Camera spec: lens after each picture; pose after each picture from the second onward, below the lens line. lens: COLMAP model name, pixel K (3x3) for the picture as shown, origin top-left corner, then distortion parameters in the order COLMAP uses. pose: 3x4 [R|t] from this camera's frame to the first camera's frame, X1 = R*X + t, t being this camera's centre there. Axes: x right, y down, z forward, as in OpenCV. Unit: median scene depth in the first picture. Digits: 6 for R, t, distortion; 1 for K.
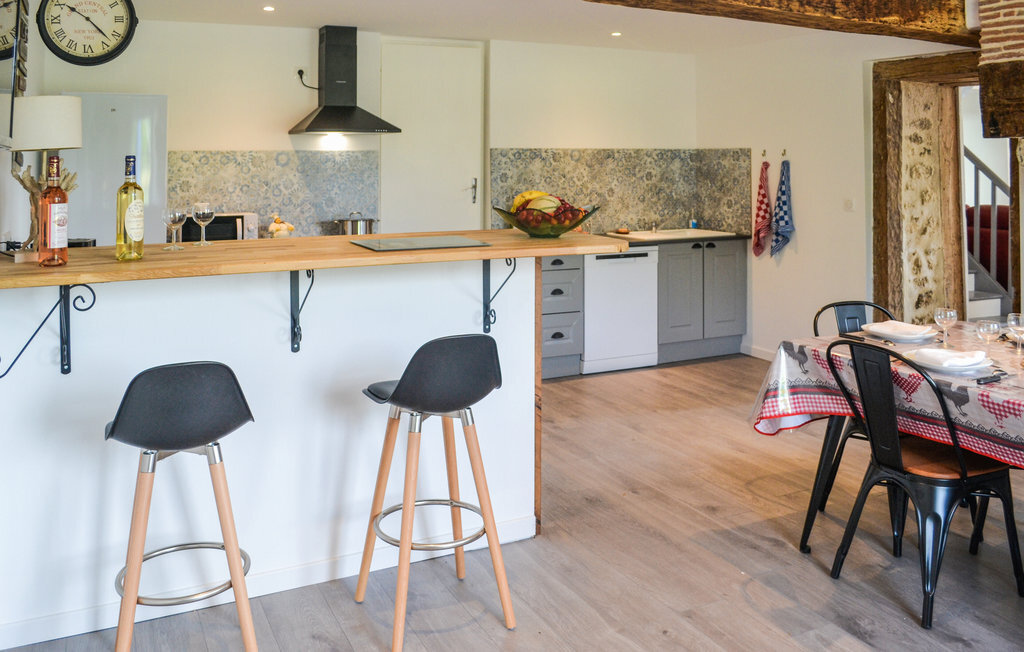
lens RADIAL K [[886.1, 0, 510.0], [0, 886.1, 292.0], [0, 0, 1]] dist [-0.071547, -0.002860]
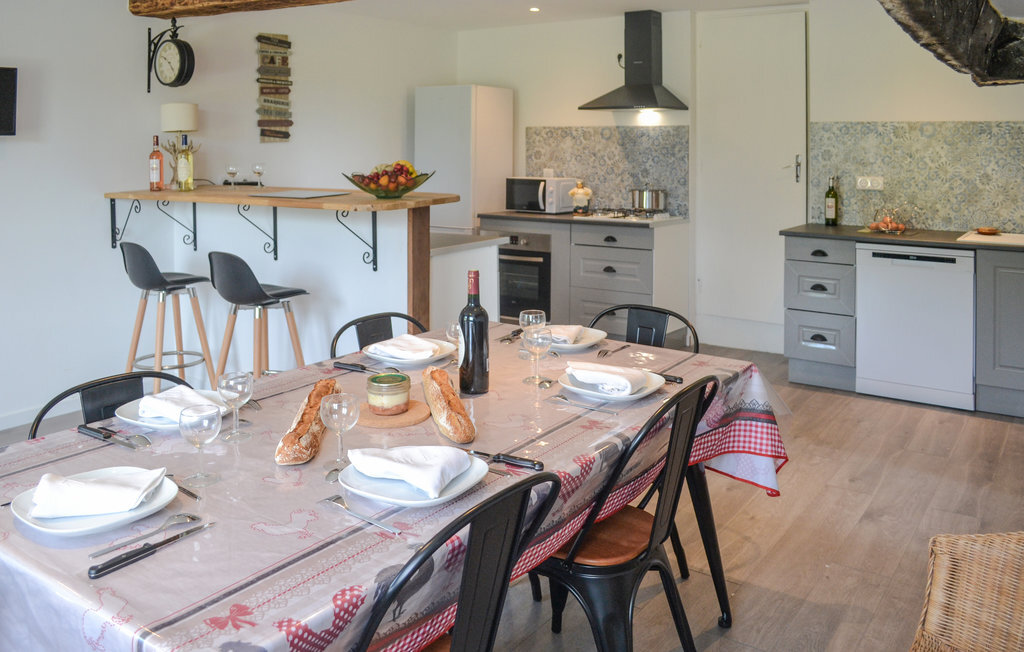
lens RADIAL K [[864.6, 0, 512.0], [0, 864.6, 326.0], [0, 0, 1]] dist [-0.060012, 0.002419]
pose [[0.460188, 0.193648, -0.866445, 0.682022], [-0.121008, 0.980496, 0.154868, -0.060634], [0.879536, 0.033578, 0.474646, 0.346526]]
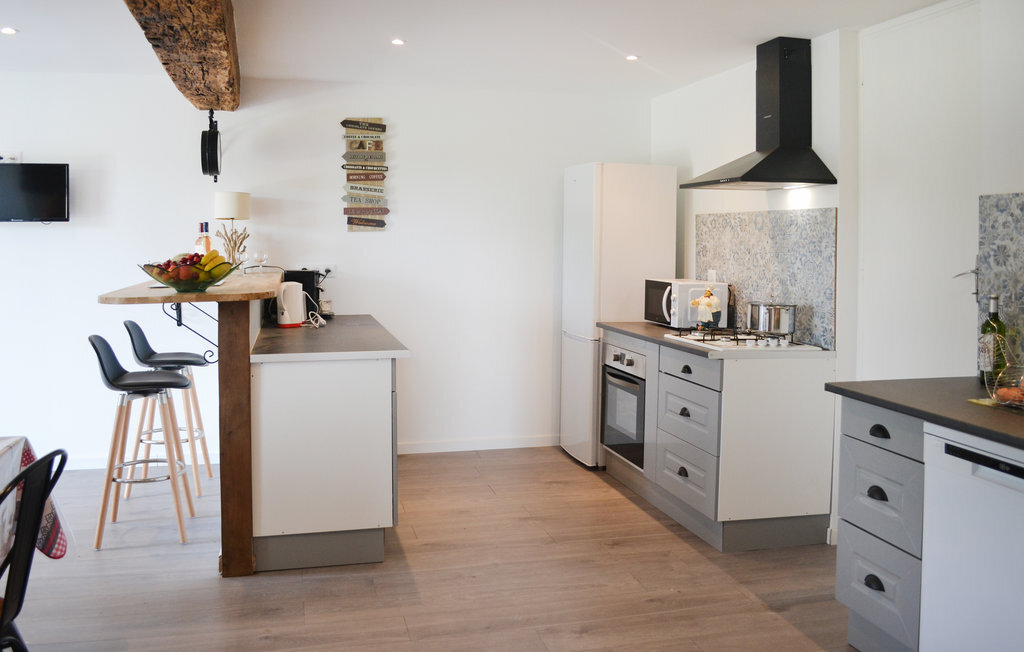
lens RADIAL K [[848.0, 0, 510.0], [0, 848.0, 402.4], [0, 0, 1]] dist [-0.037638, 0.003586]
pose [[-0.238591, 0.191543, -0.952043, 0.550013], [-0.133465, 0.964585, 0.227514, -0.130627], [0.961905, 0.181347, -0.204577, 0.925314]]
